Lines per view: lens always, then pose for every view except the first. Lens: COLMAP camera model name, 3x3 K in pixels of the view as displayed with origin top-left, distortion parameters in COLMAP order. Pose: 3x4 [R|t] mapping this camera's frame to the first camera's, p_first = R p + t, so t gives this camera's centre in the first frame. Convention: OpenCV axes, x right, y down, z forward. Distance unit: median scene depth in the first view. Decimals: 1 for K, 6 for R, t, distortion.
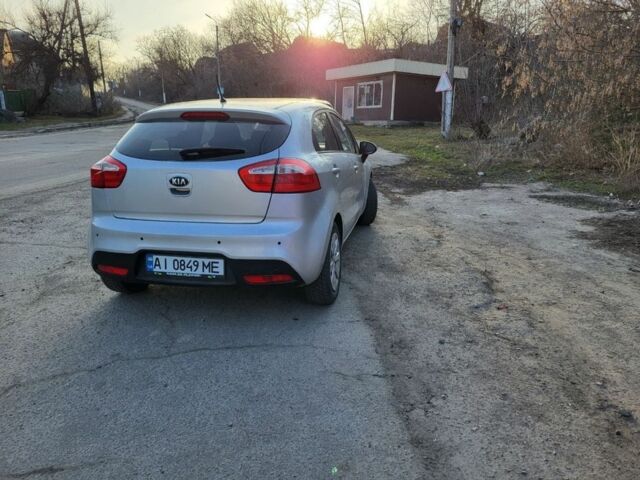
lens RADIAL K [[477.8, 0, 318.7], [0, 477.8, 240.7], [0, 0, 1]] dist [0.041904, -0.010715]
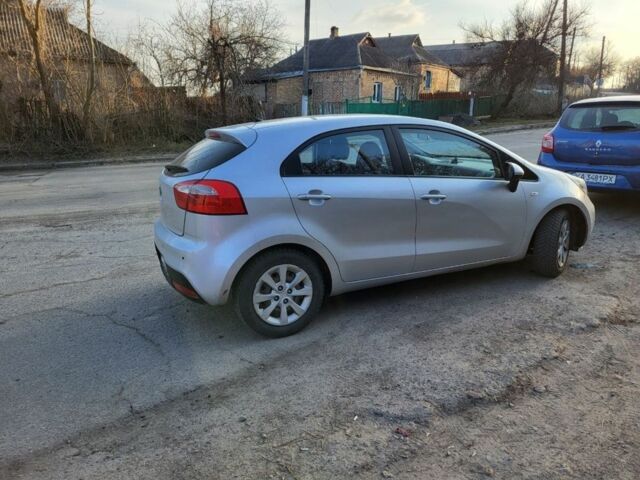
lens RADIAL K [[477.8, 0, 318.7], [0, 477.8, 240.7], [0, 0, 1]] dist [0.041904, -0.010715]
pose [[0.597659, 0.179752, -0.781340, 0.642529], [-0.179281, 0.979829, 0.088281, -0.126074], [0.781449, 0.087317, 0.617830, 0.403027]]
